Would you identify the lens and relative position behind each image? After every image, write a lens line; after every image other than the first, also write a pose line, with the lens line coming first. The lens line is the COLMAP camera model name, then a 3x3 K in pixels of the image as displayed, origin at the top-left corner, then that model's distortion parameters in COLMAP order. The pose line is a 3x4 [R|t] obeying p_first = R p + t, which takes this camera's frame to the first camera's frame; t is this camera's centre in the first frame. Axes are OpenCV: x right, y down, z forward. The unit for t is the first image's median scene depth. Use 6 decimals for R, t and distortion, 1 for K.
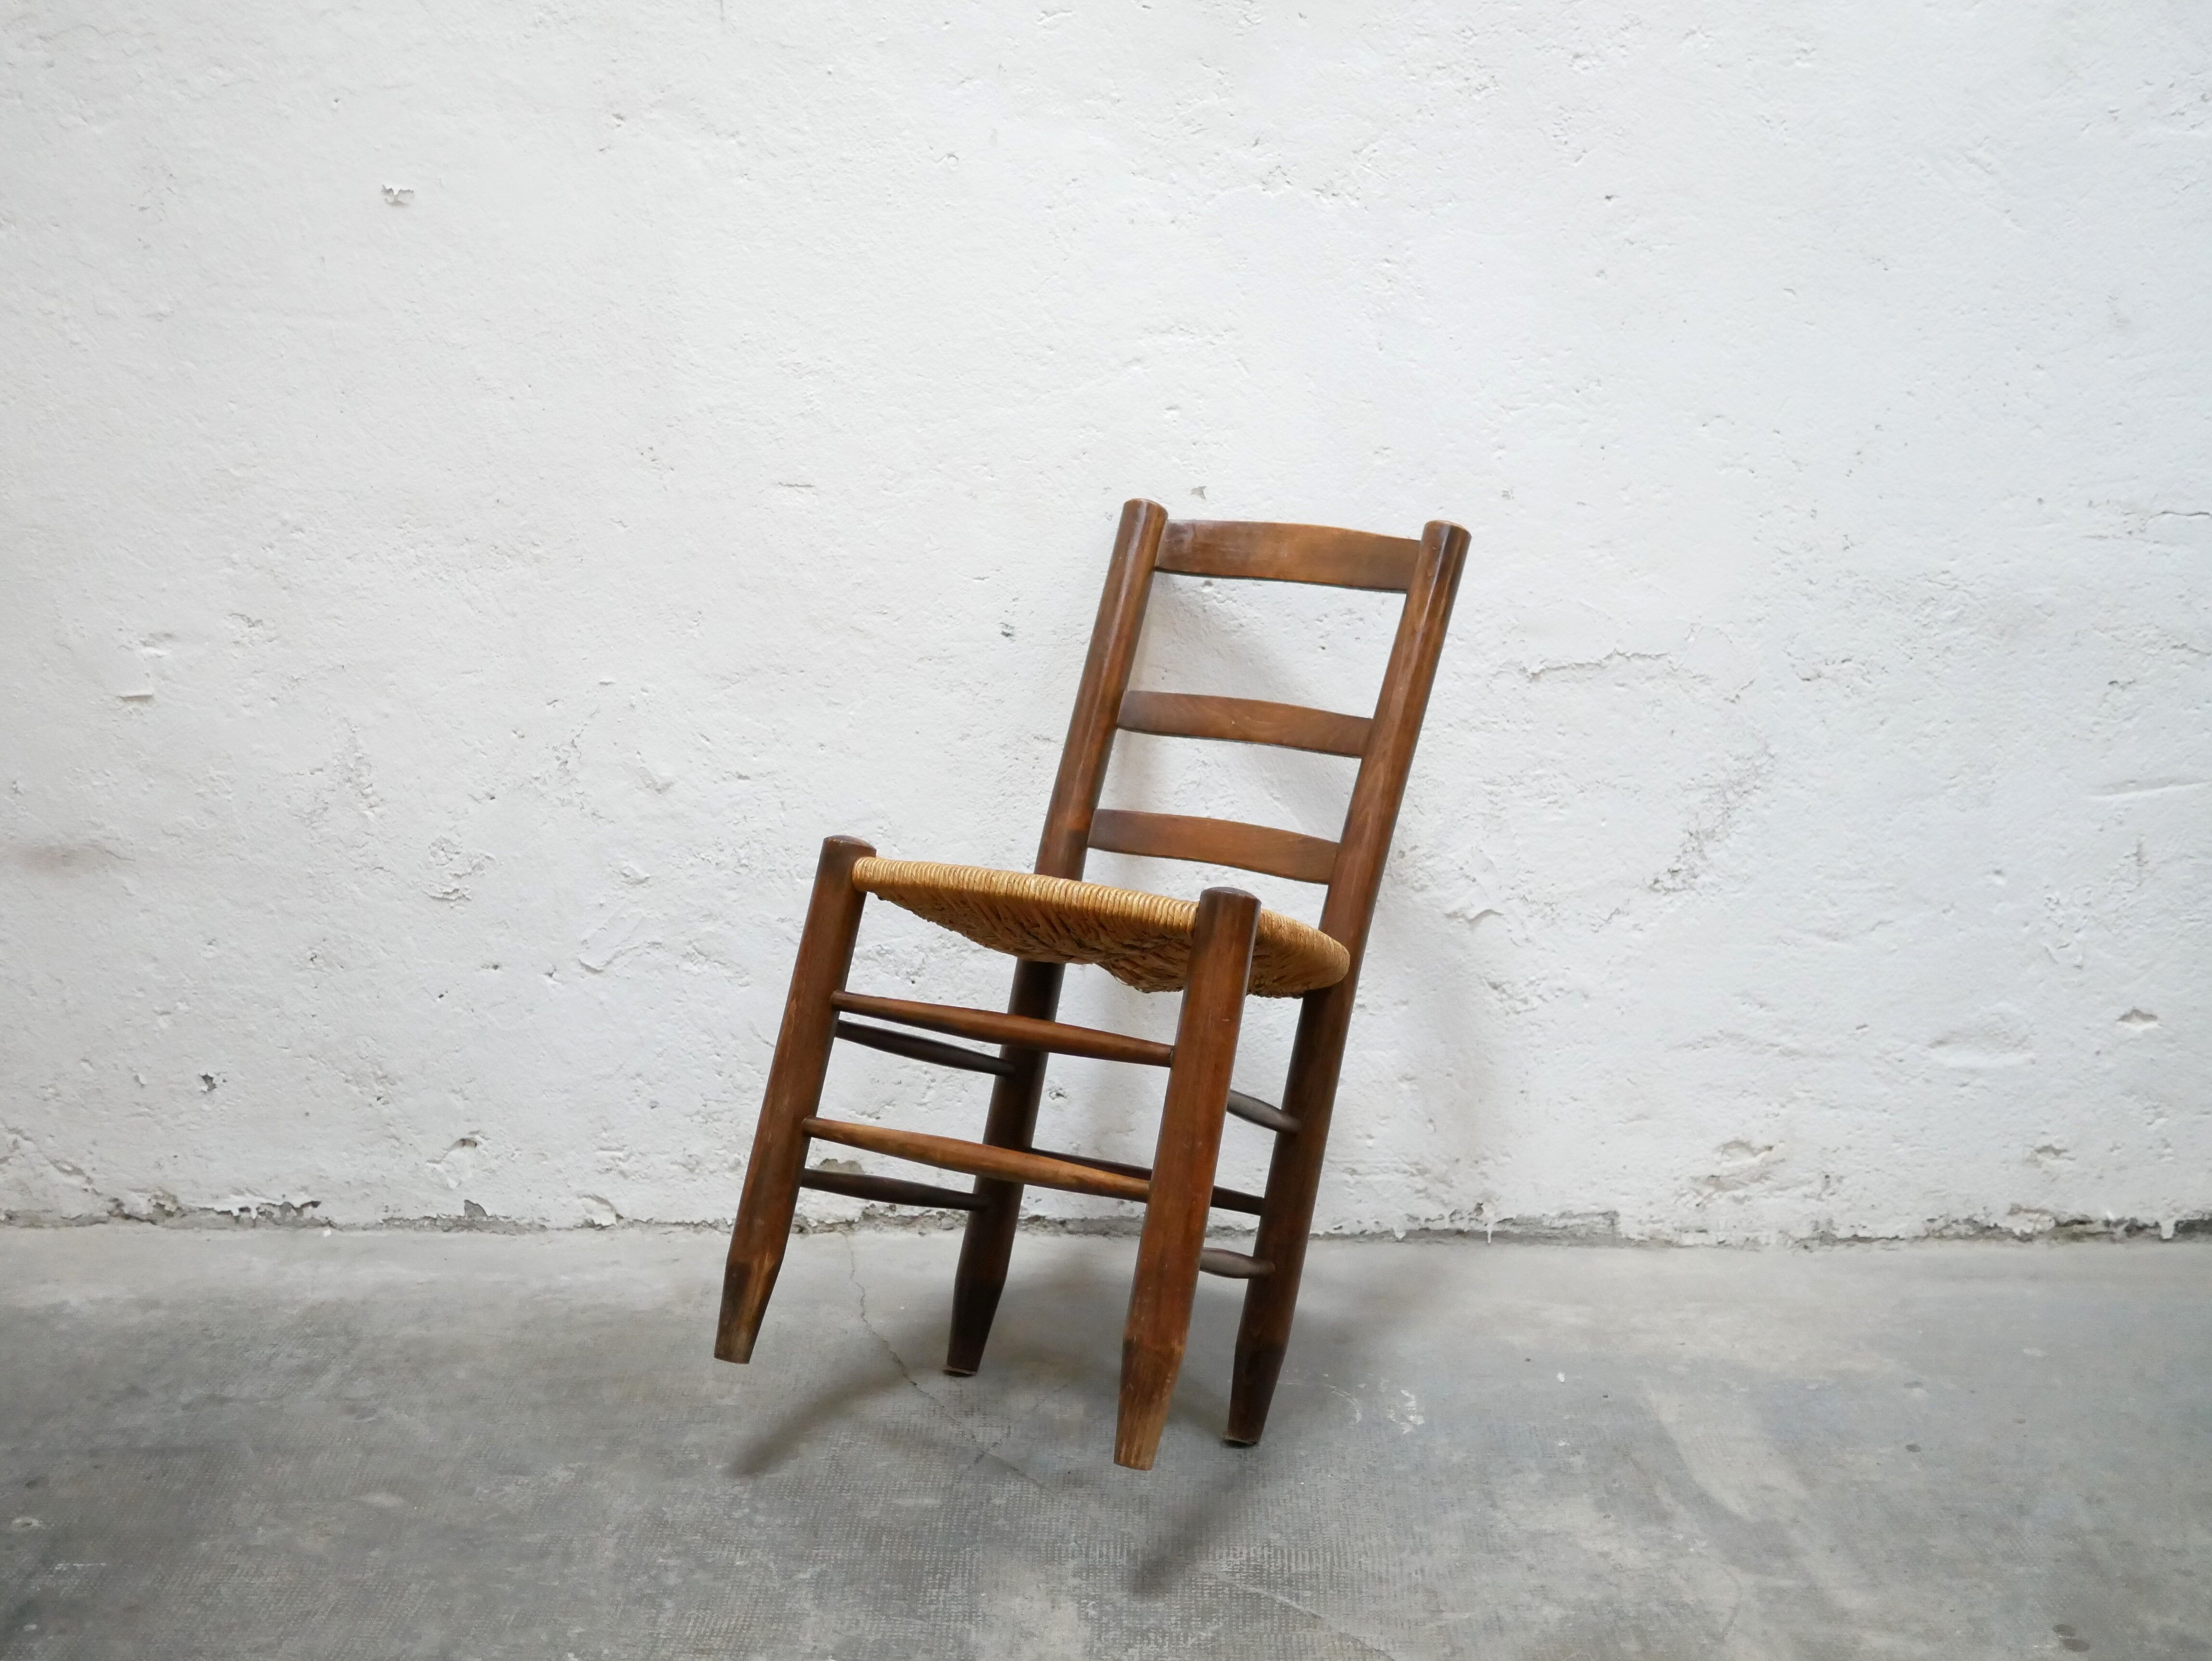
lens RADIAL K [[2539.2, 0, 1102.4], [0, 2539.2, 831.9], [0, 0, 1]] dist [-0.015449, 0.024830]
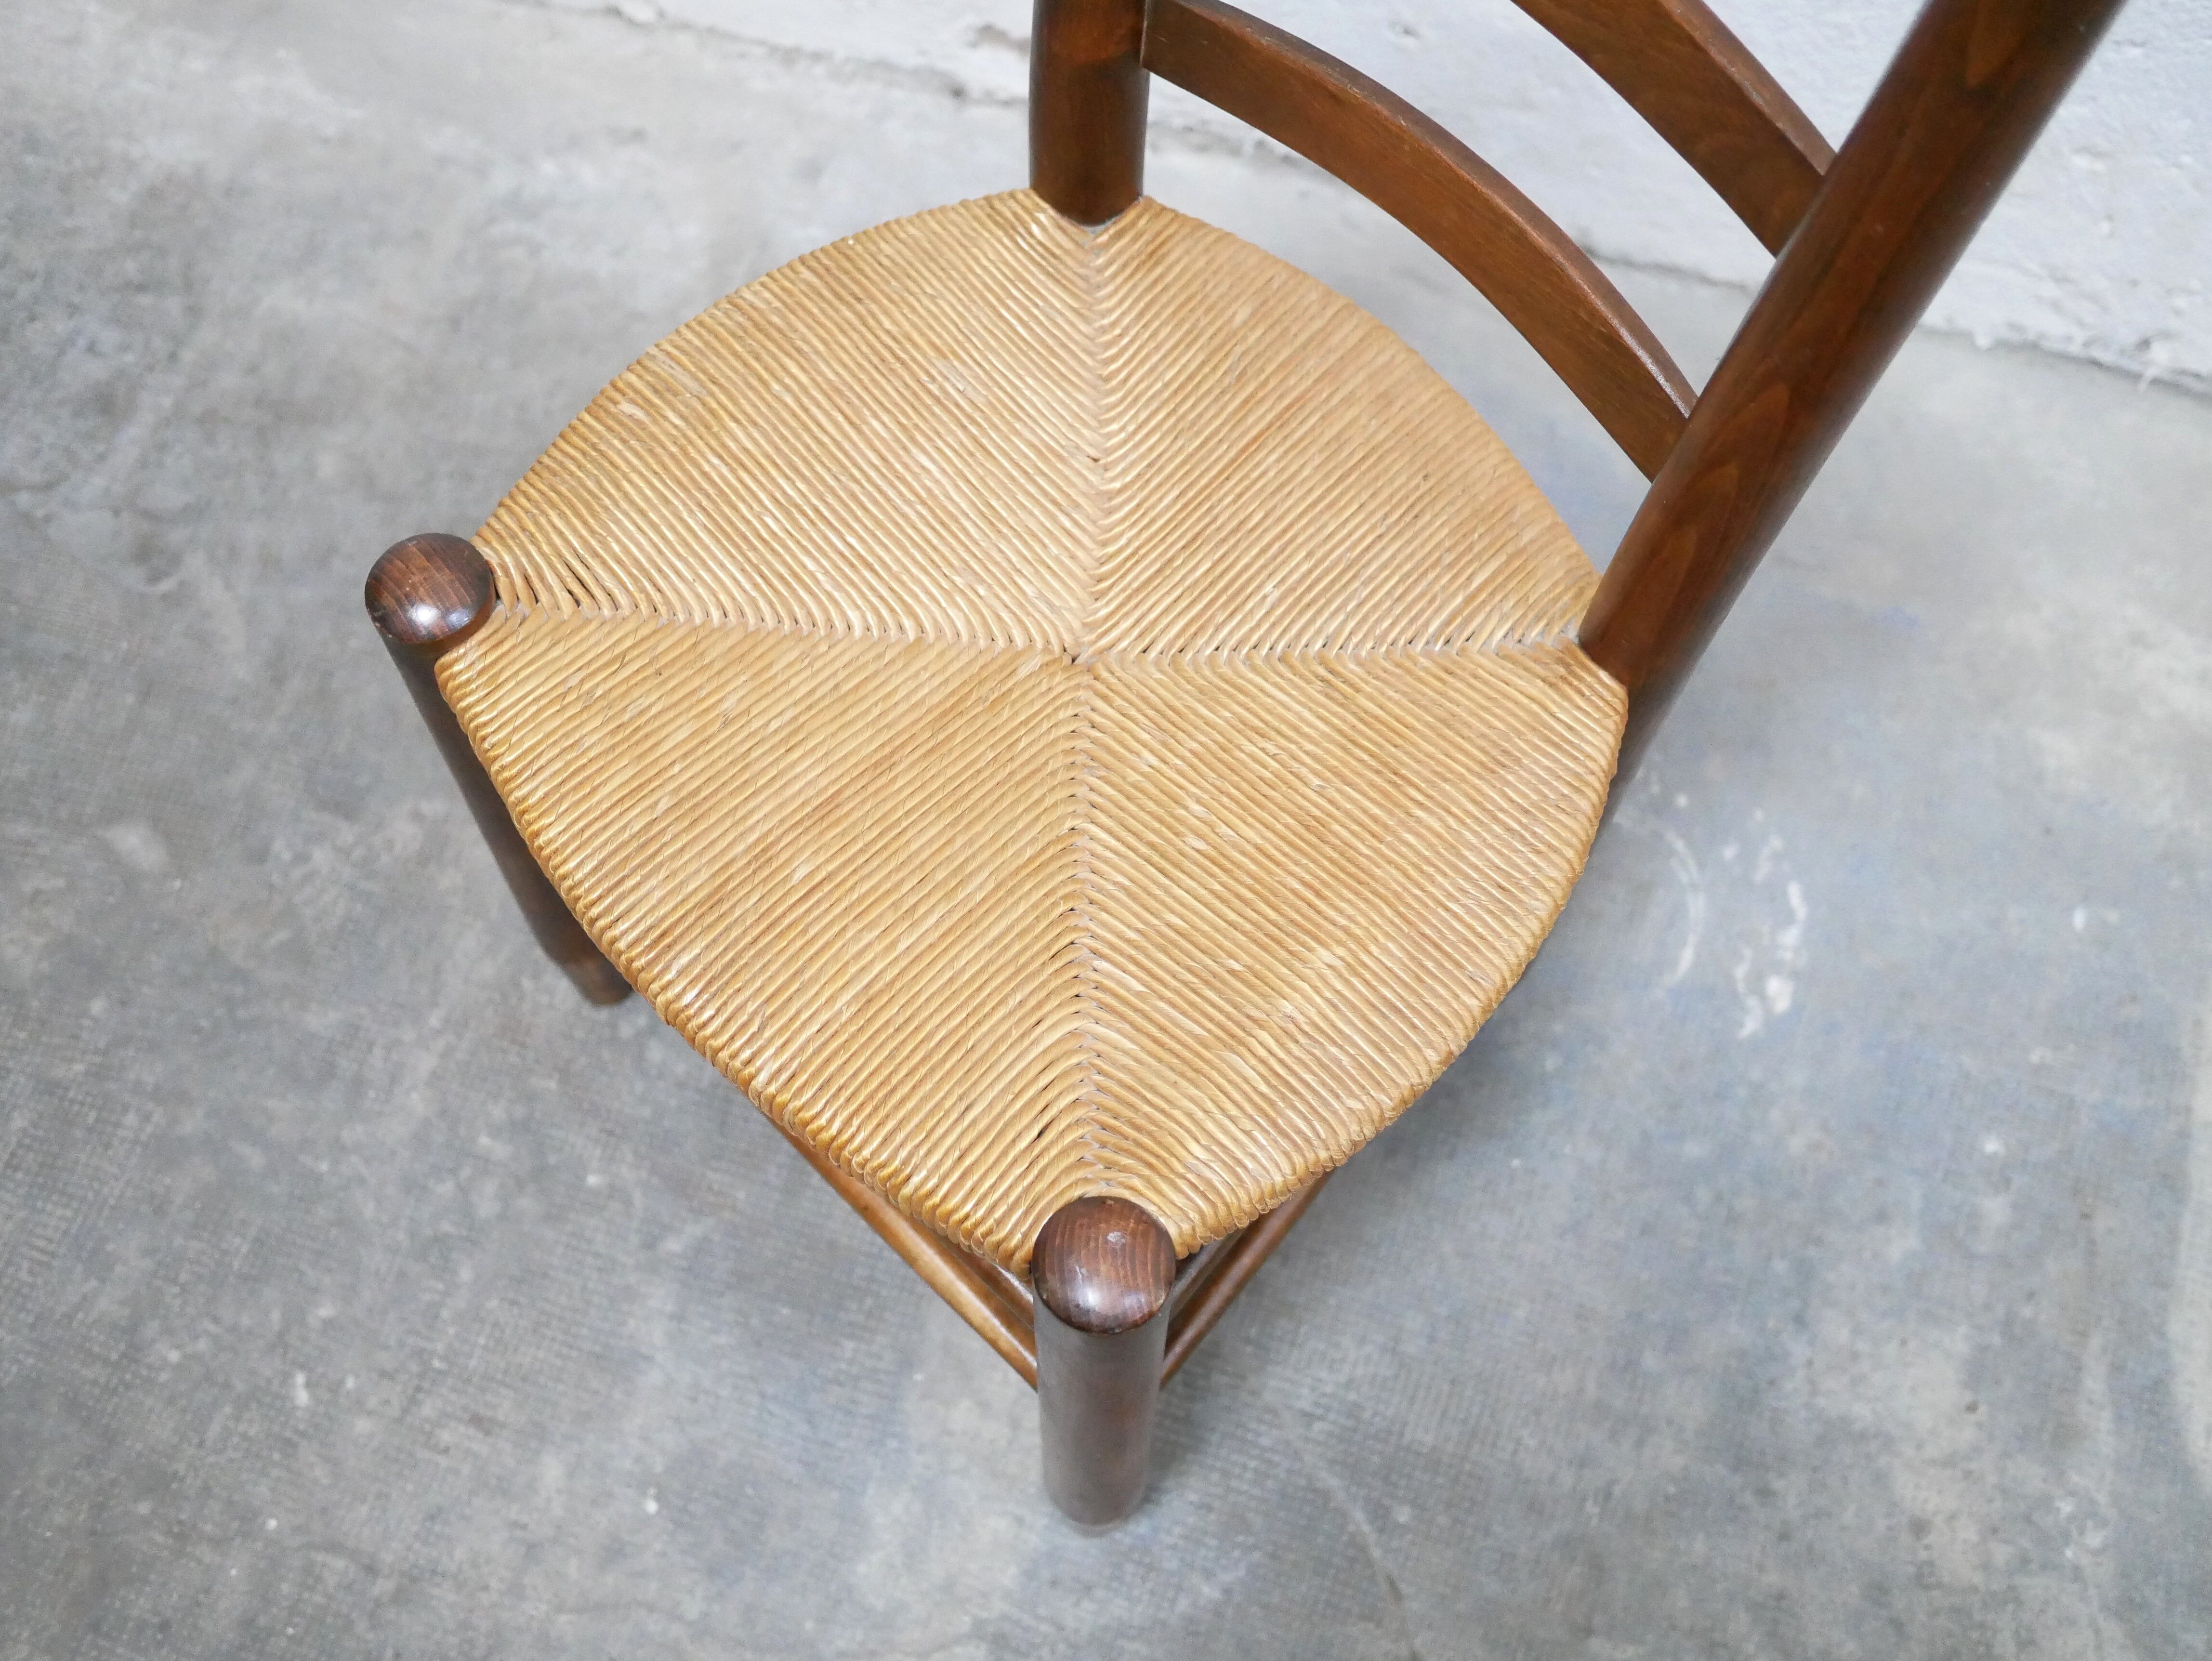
lens RADIAL K [[2538.5, 0, 1066.0], [0, 2538.5, 884.3], [0, 0, 1]] dist [-0.009399, -0.001503]
pose [[0.954940, 0.264320, -0.134996, 0.033373], [-0.036816, 0.556822, 0.829816, -0.236927], [0.294506, -0.787455, 0.541463, 0.571544]]
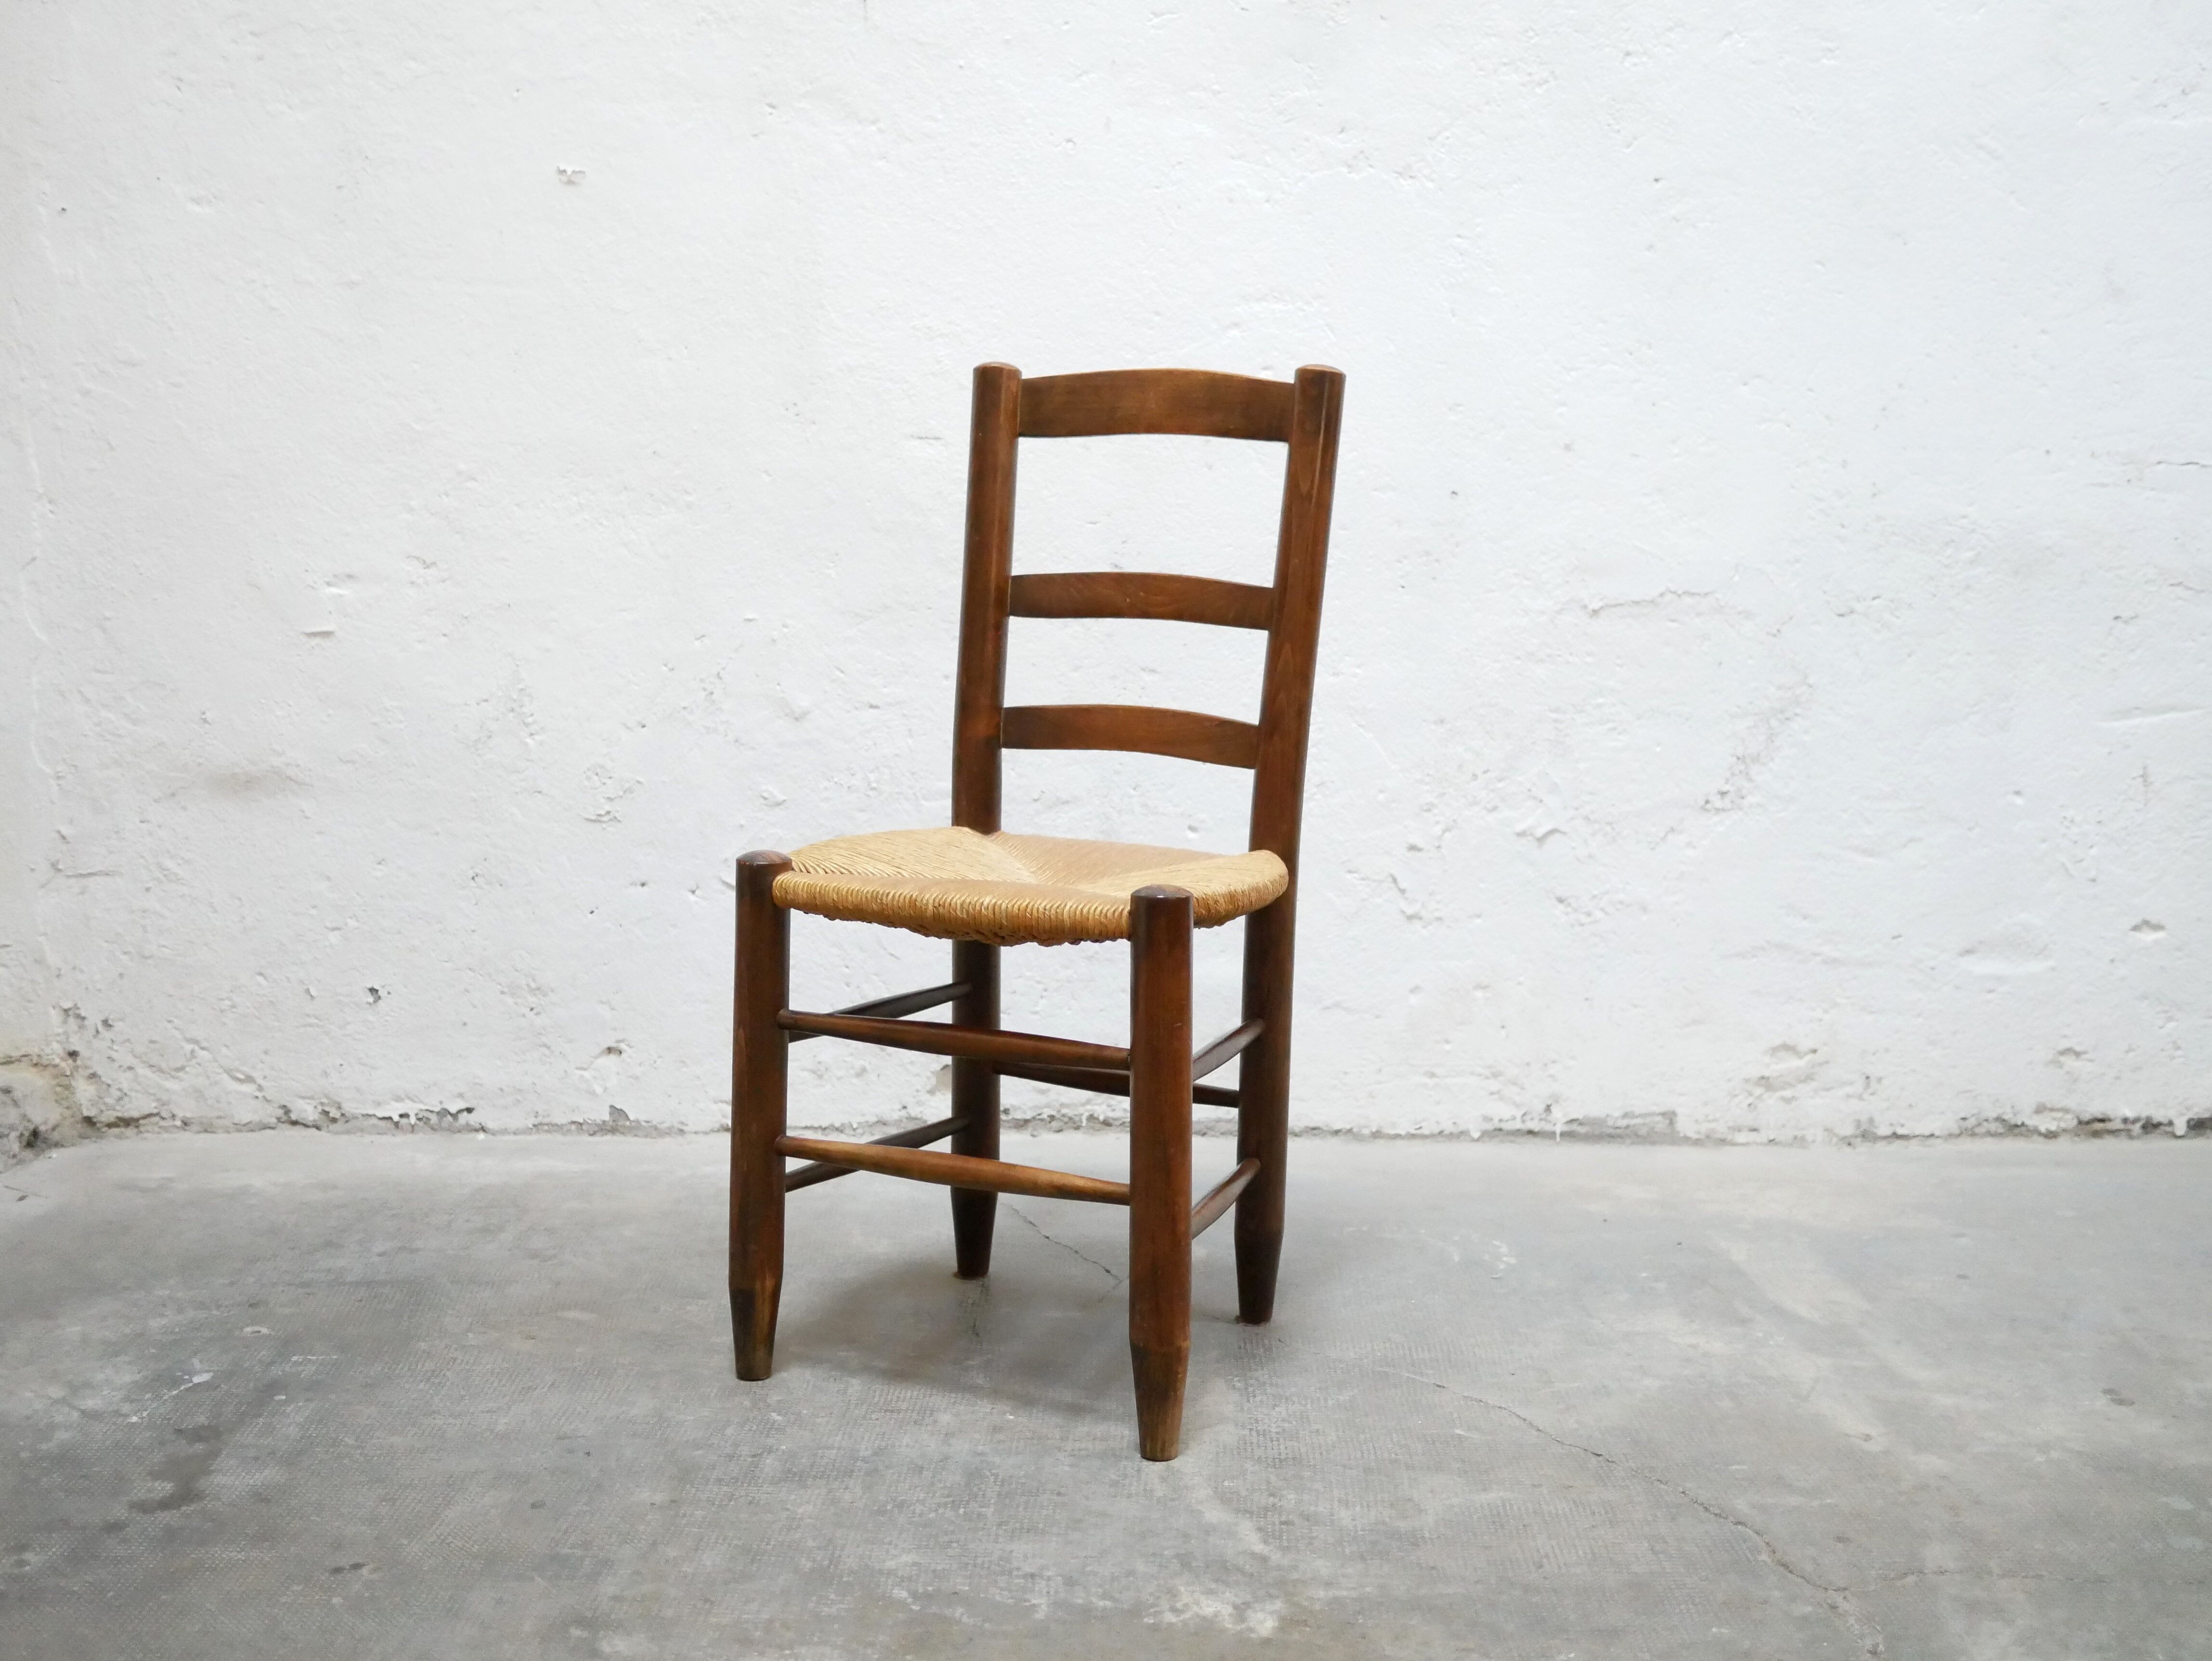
lens RADIAL K [[2543.9, 0, 1112.0], [0, 2543.9, 831.5], [0, 0, 1]] dist [-0.014685, 0.026363]
pose [[0.999875, -0.003563, 0.015421, -0.056244], [0.004532, 0.997986, -0.063269, 0.101882], [-0.015165, 0.063331, 0.997877, -0.091043]]
